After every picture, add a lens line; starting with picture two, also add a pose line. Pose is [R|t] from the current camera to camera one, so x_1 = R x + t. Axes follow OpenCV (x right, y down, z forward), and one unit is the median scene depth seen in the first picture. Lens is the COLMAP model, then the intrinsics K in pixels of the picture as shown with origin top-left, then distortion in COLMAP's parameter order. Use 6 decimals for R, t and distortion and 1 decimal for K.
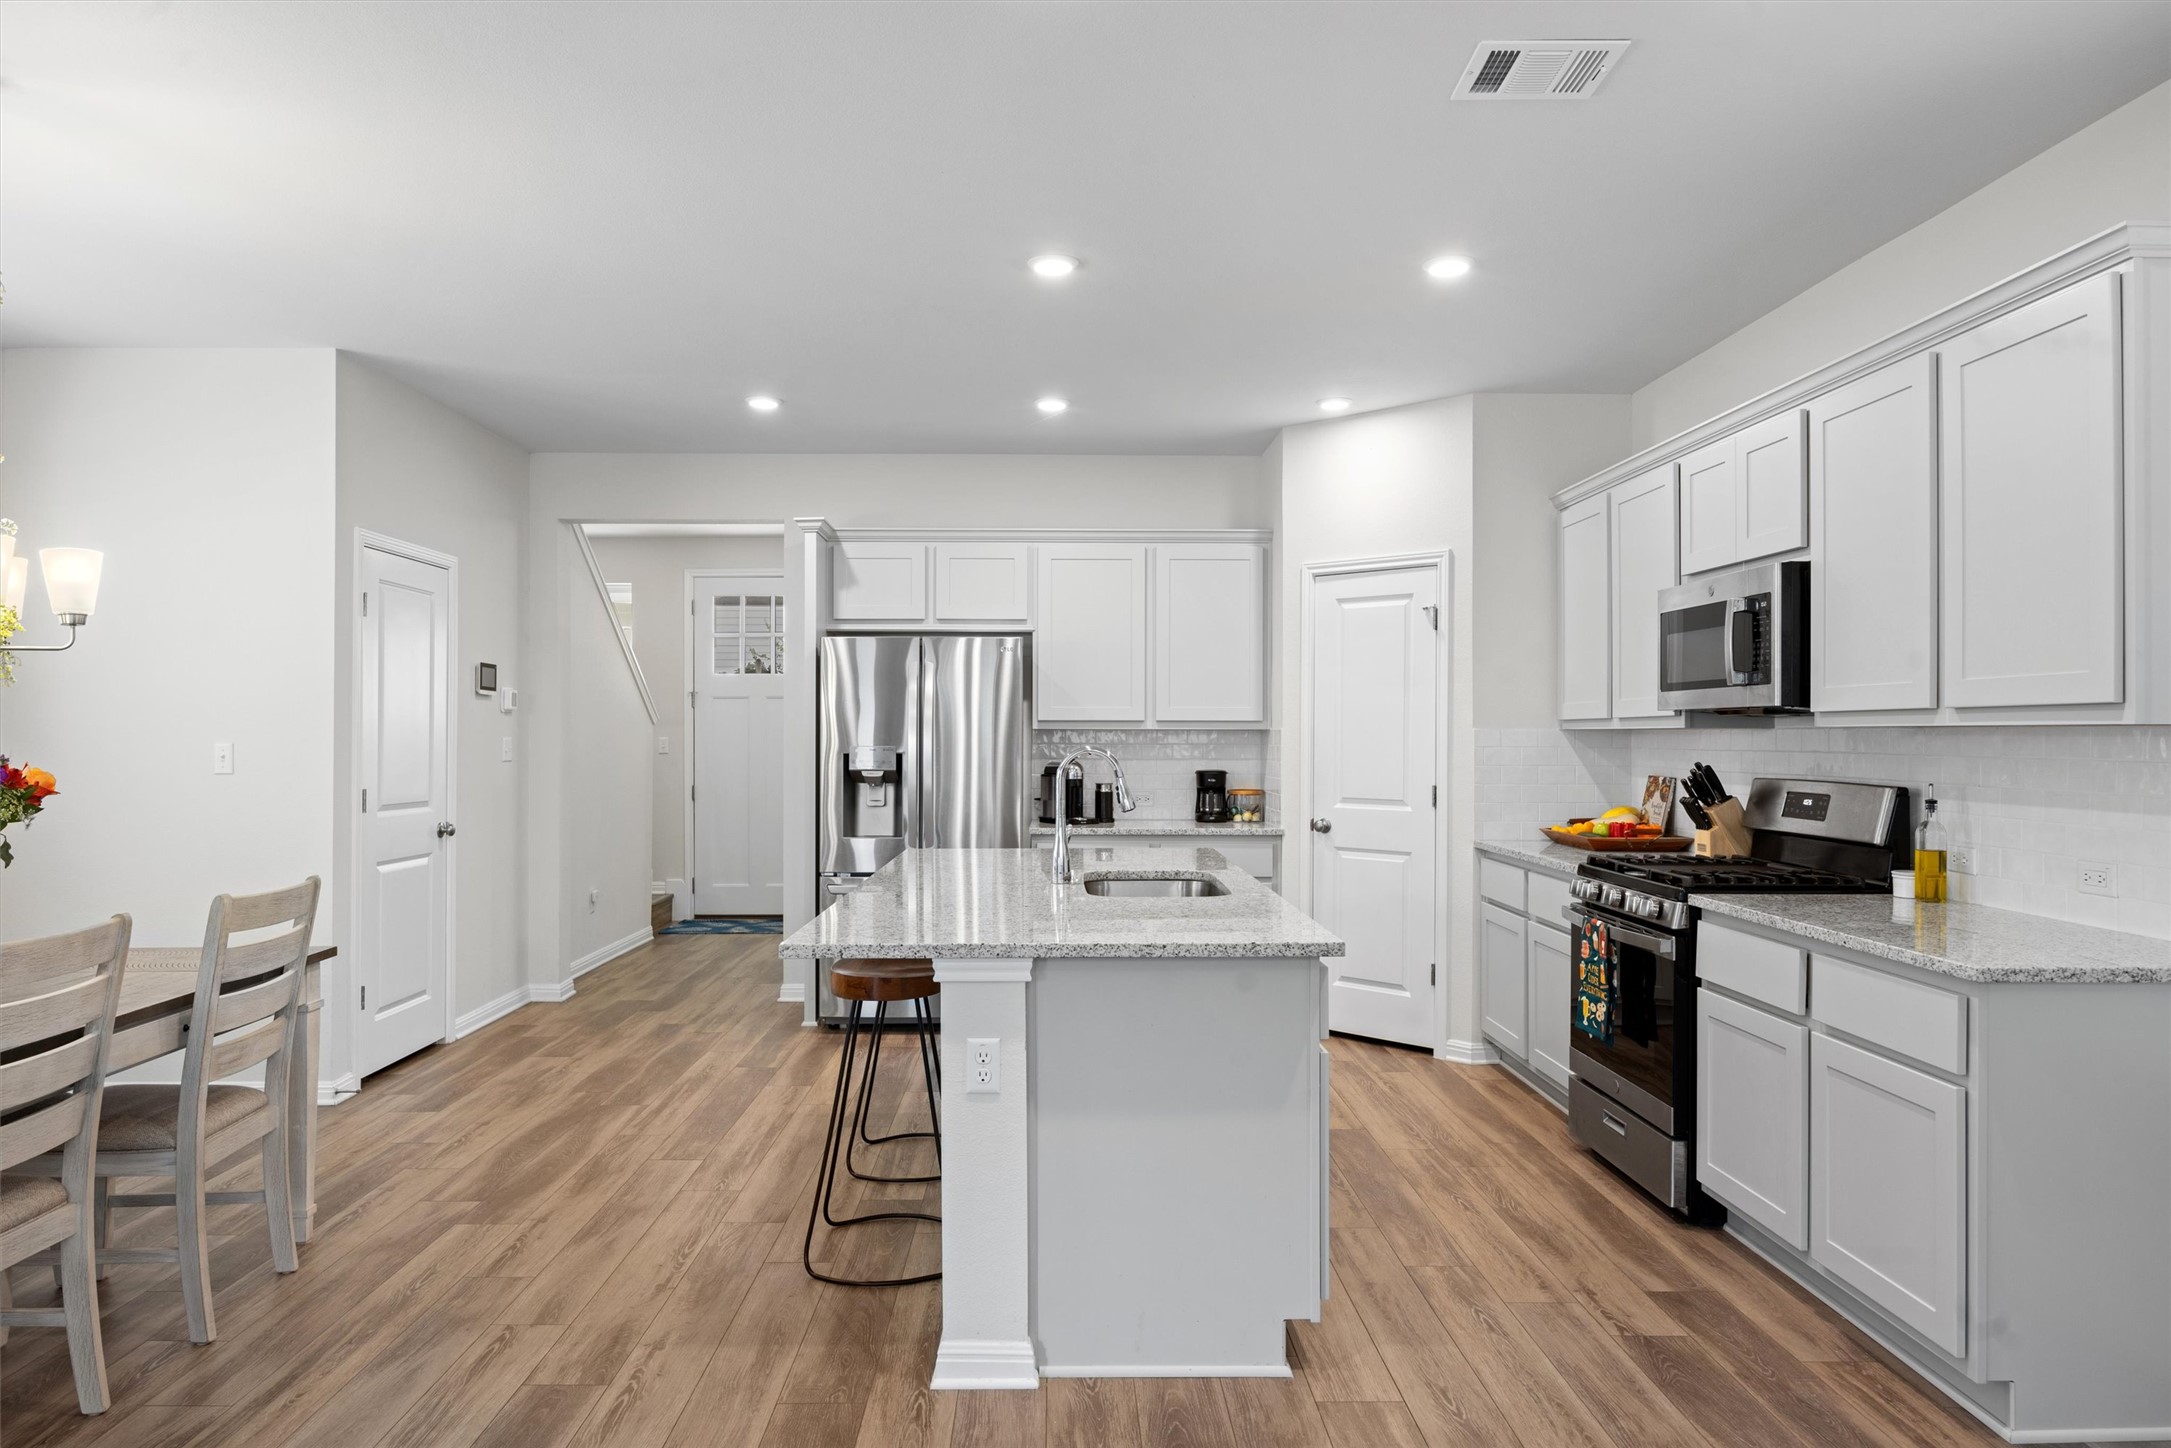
lens RADIAL K [[1406.7, 0, 1085.5], [0, 1406.7, 724.0], [0, 0, 1]] dist [-0.001774, -0.002553]
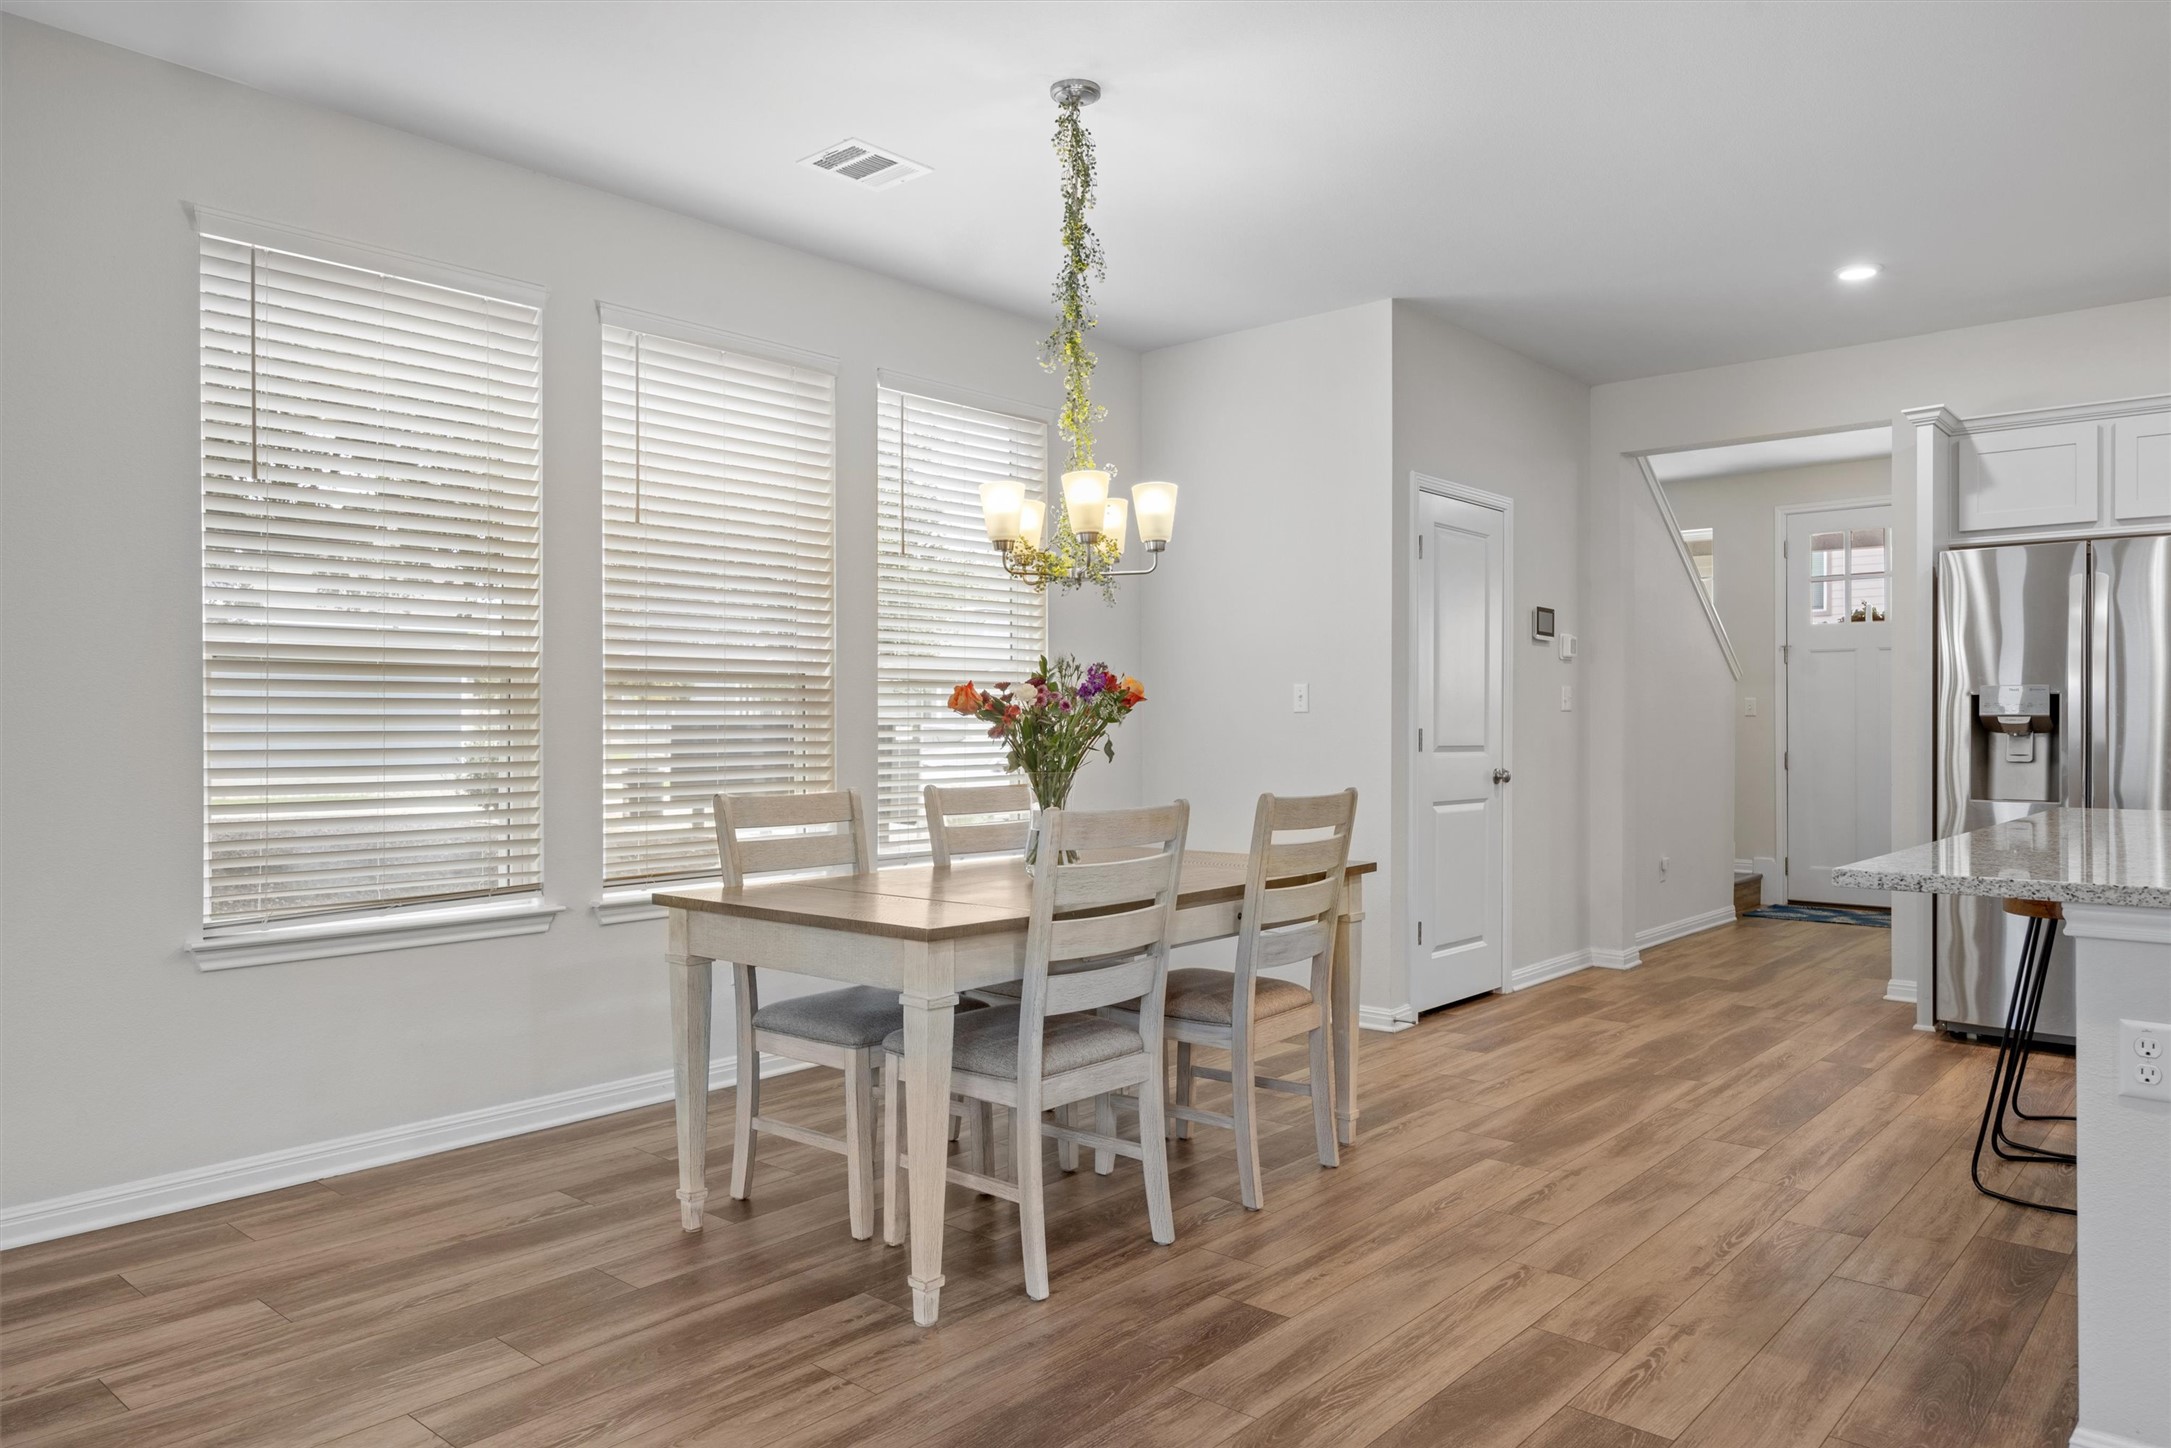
lens RADIAL K [[1460.1, 0, 1061.6], [0, 1460.1, 727.1], [0, 0, 1]] dist [-0.000086, 0.000479]
pose [[0.734256, 0.000913, -0.678872, 0.015948], [0.005152, 0.999963, 0.006917, 0.041904], [0.678853, -0.008577, 0.734224, 0.054293]]
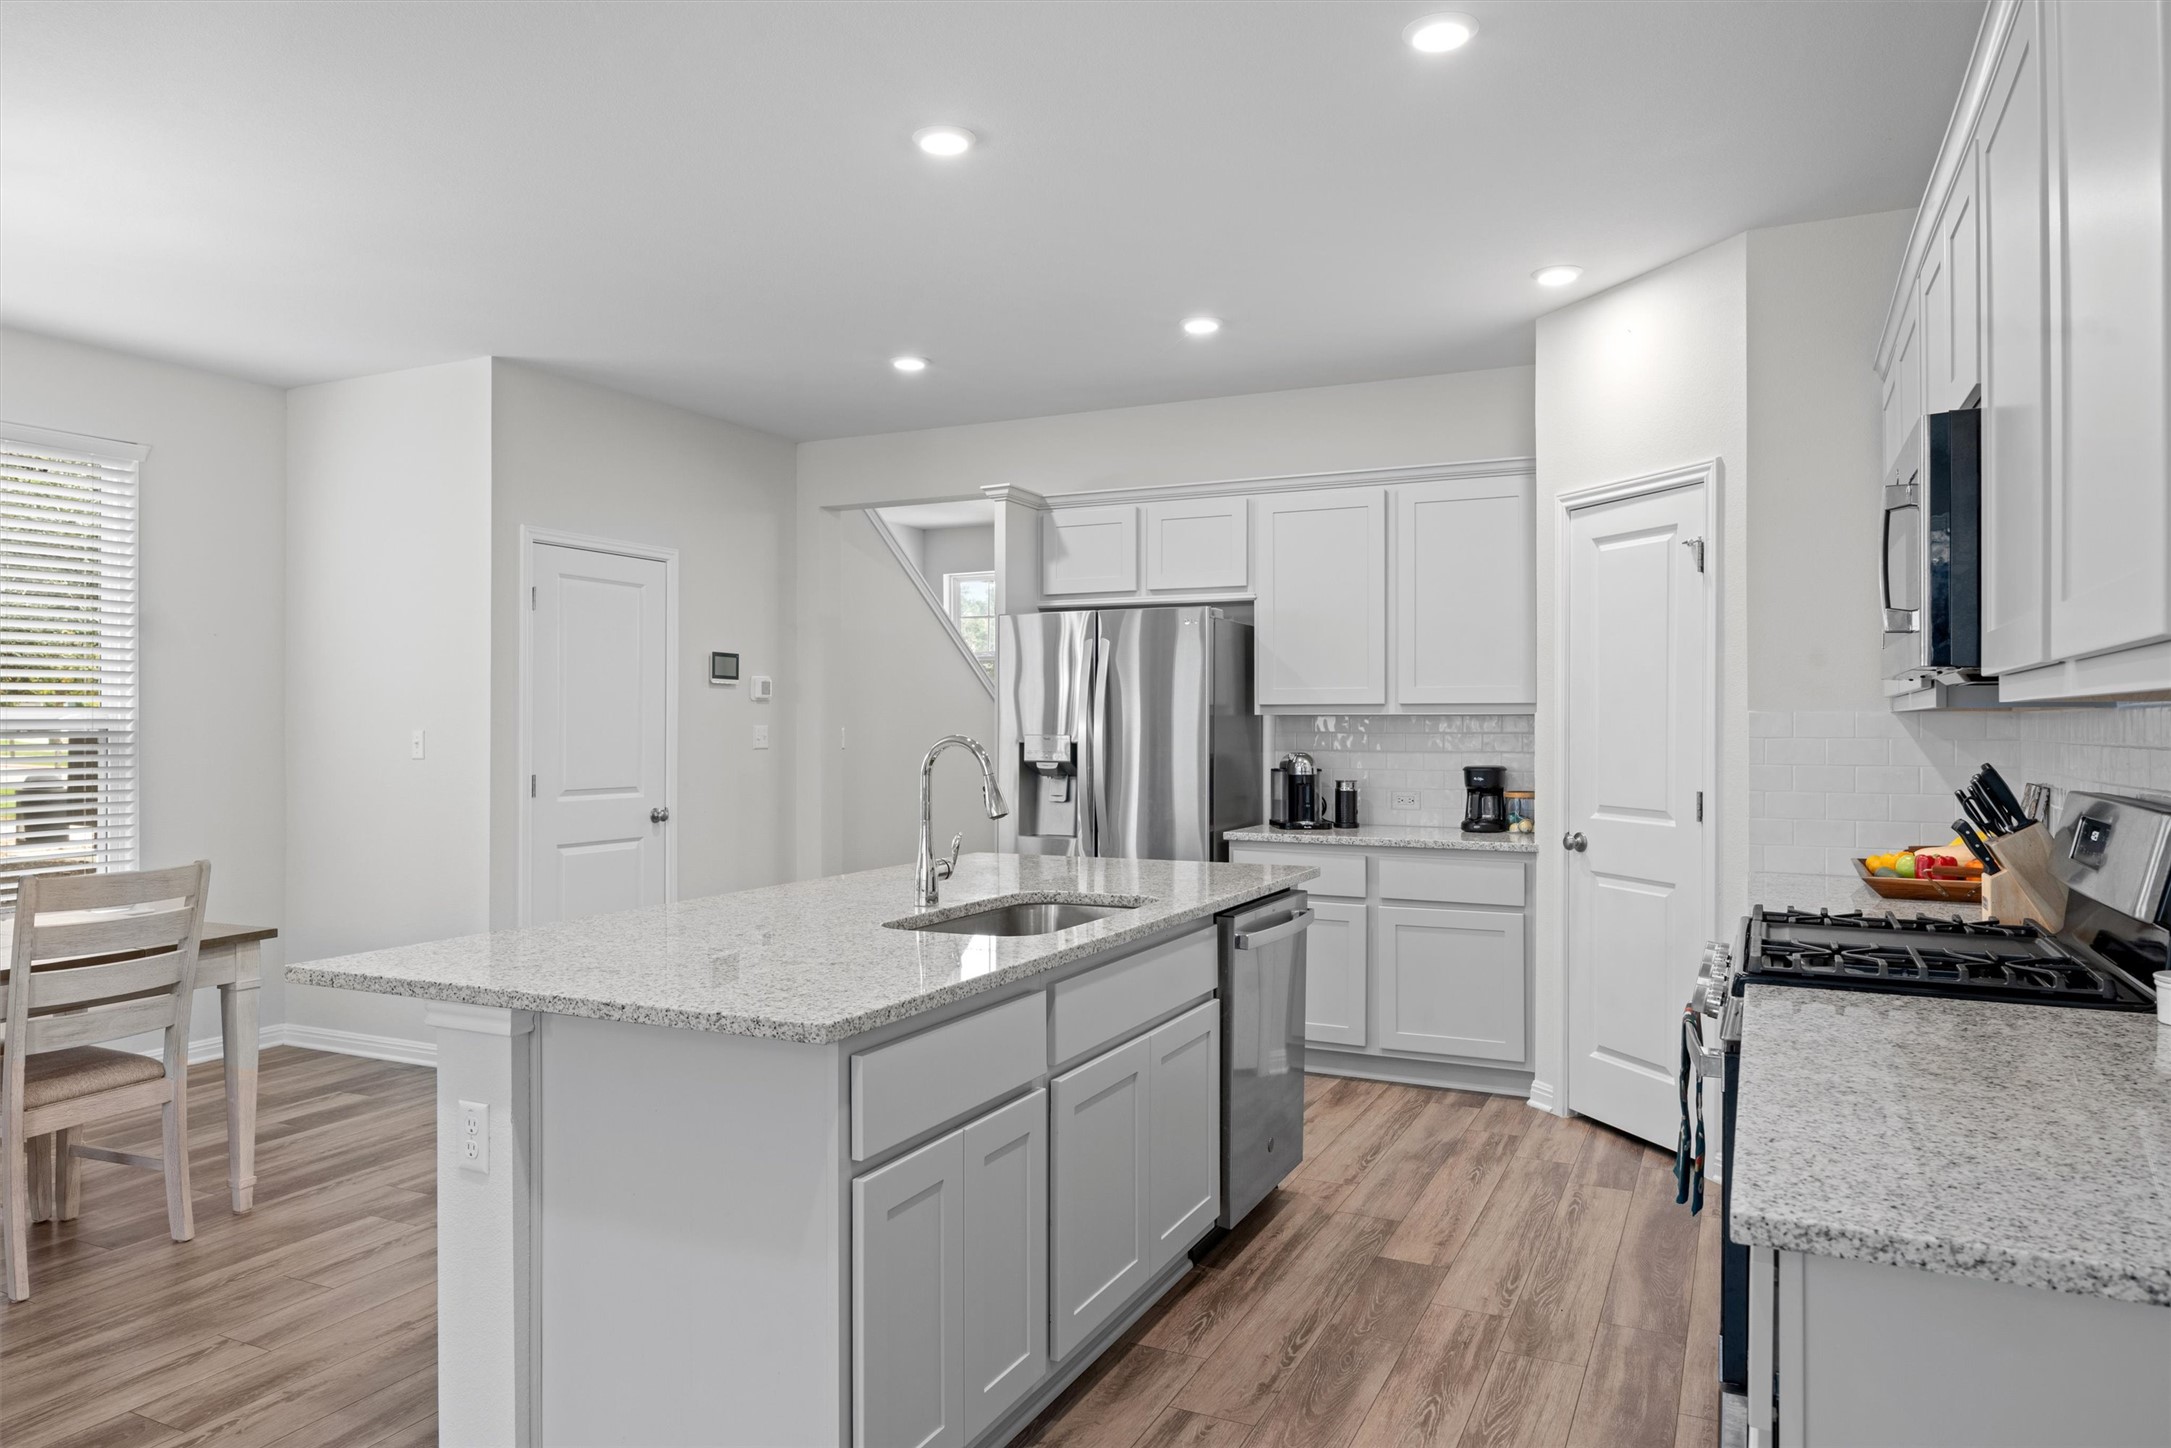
lens RADIAL K [[1425.4, 0, 1080.5], [0, 1425.4, 712.6], [0, 0, 1]] dist [-0.000051, -0.001703]
pose [[0.890905, -0.005078, -0.454161, 0.379374], [0.005124, 0.999986, -0.001131, 0.003767], [0.454161, -0.001319, 0.890919, 0.276545]]
